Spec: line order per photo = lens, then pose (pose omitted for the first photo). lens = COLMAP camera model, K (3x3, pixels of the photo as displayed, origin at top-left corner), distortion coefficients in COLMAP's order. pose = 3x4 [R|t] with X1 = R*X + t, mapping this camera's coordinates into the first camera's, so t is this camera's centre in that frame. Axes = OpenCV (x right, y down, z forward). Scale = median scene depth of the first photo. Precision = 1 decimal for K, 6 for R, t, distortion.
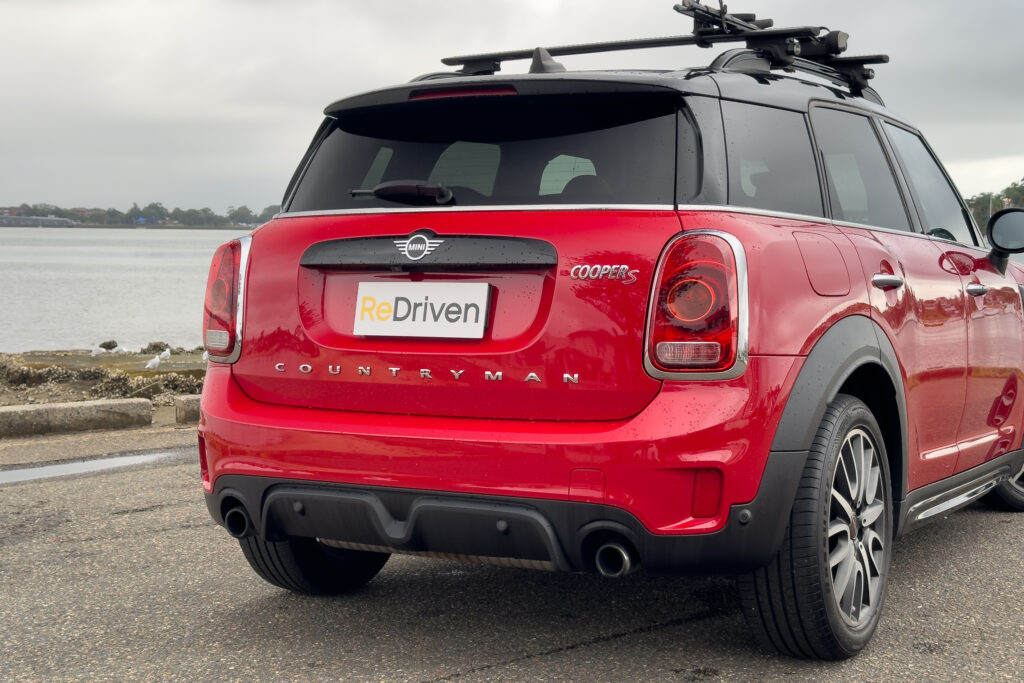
lens RADIAL K [[1433.1, 0, 496.3], [0, 1433.1, 355.8], [0, 0, 1]] dist [0.110770, 0.045127]
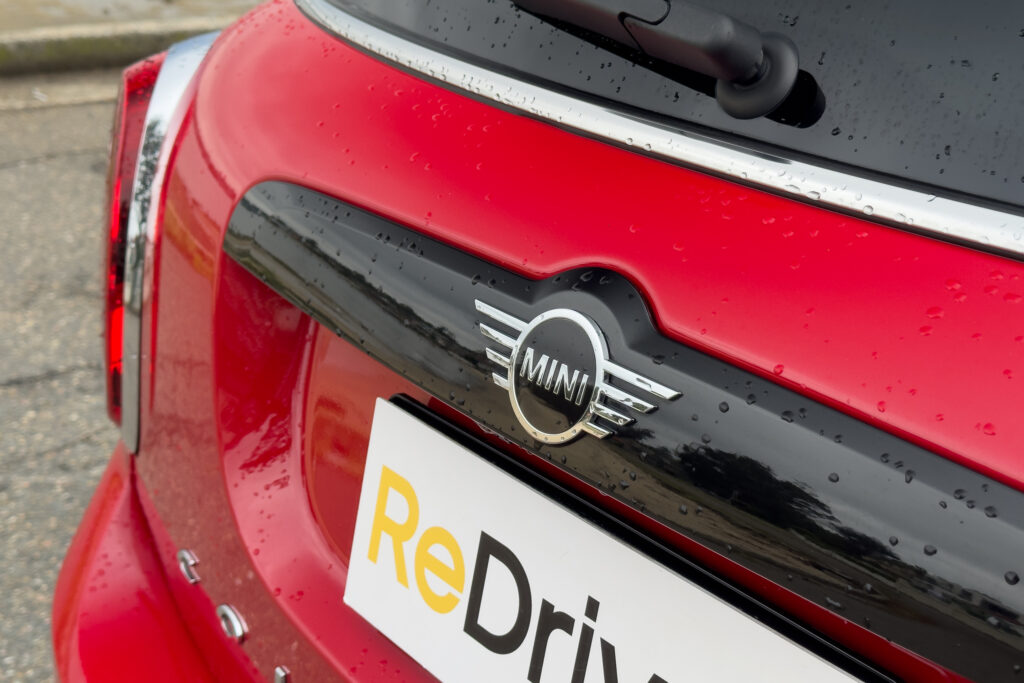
lens RADIAL K [[1423.6, 0, 512.0], [0, 1423.6, 341.5], [0, 0, 1]] dist [0.111807, 0.030665]
pose [[0.930616, 0.151963, -0.332958, 0.003036], [-0.037699, 0.944689, 0.325793, -0.142243], [0.364050, -0.290636, 0.884872, 0.823747]]
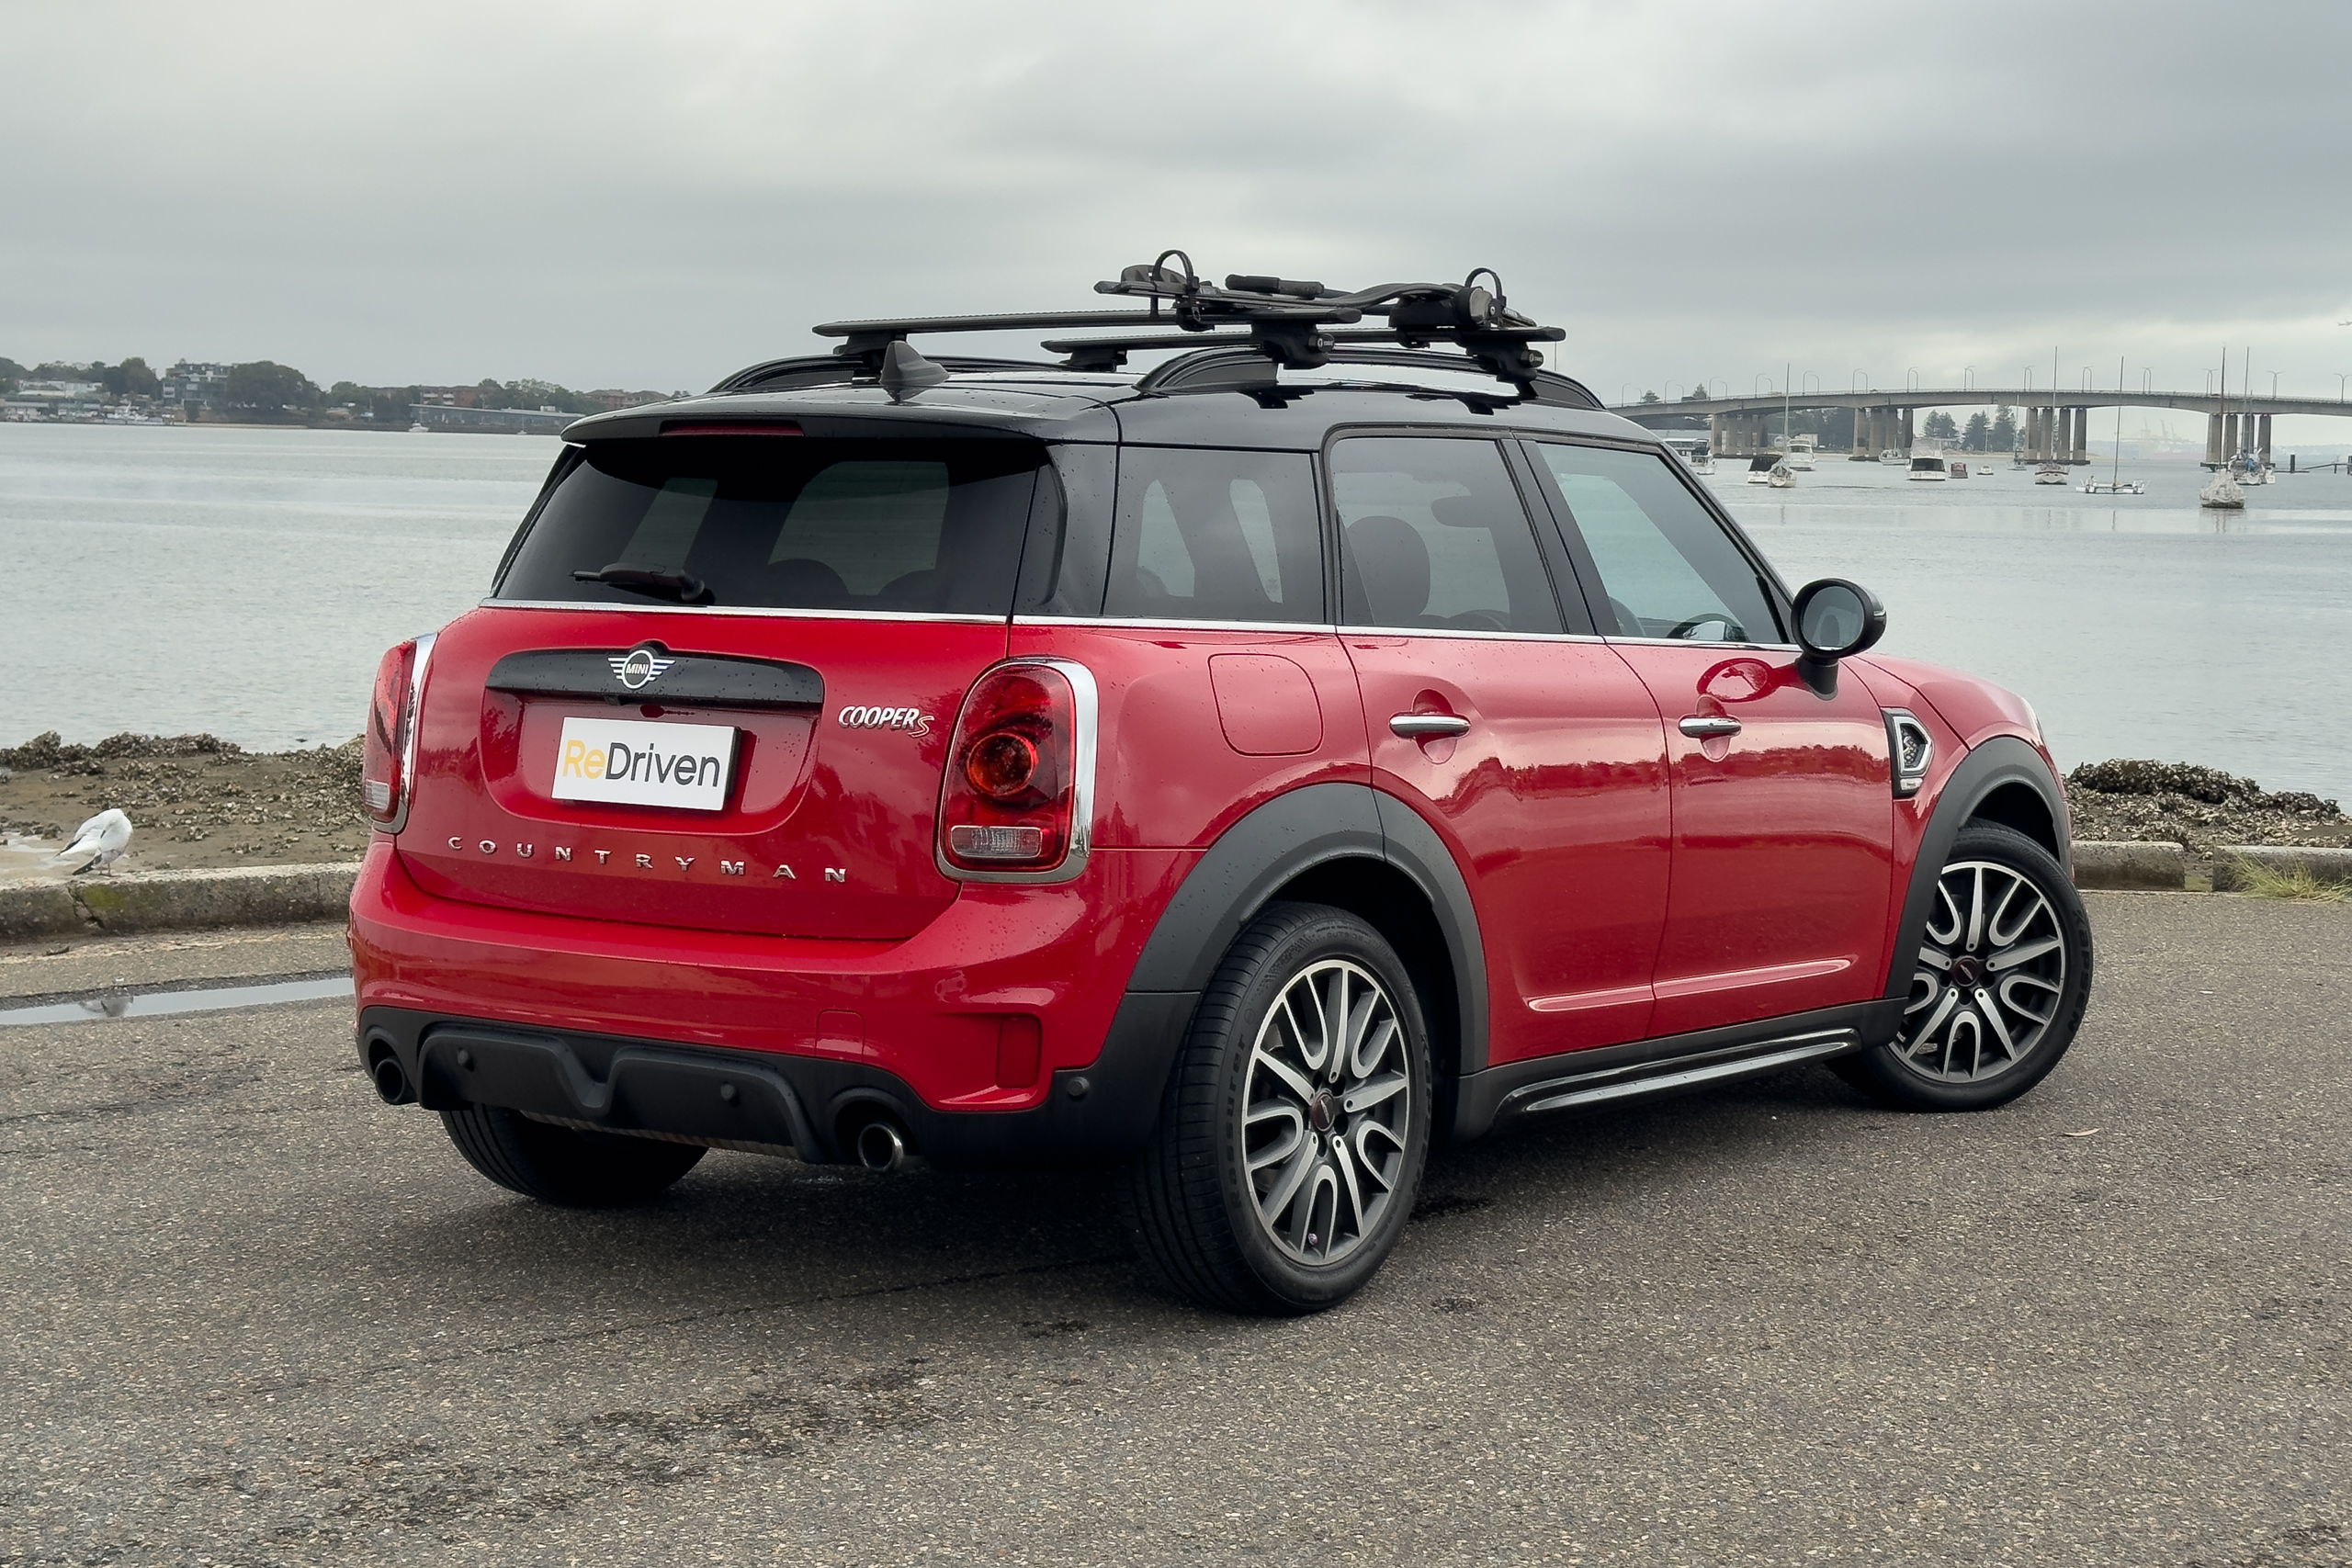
lens RADIAL K [[3269.6, 0, 1176.0], [0, 3269.6, 784.0], [0, 0, 1]] dist [0.111807, 0.030665]
pose [[0.995267, 0.021551, -0.094755, 0.333798], [-0.020696, 0.999736, 0.010000, -0.042847], [0.094945, -0.007992, 0.995450, -0.477397]]
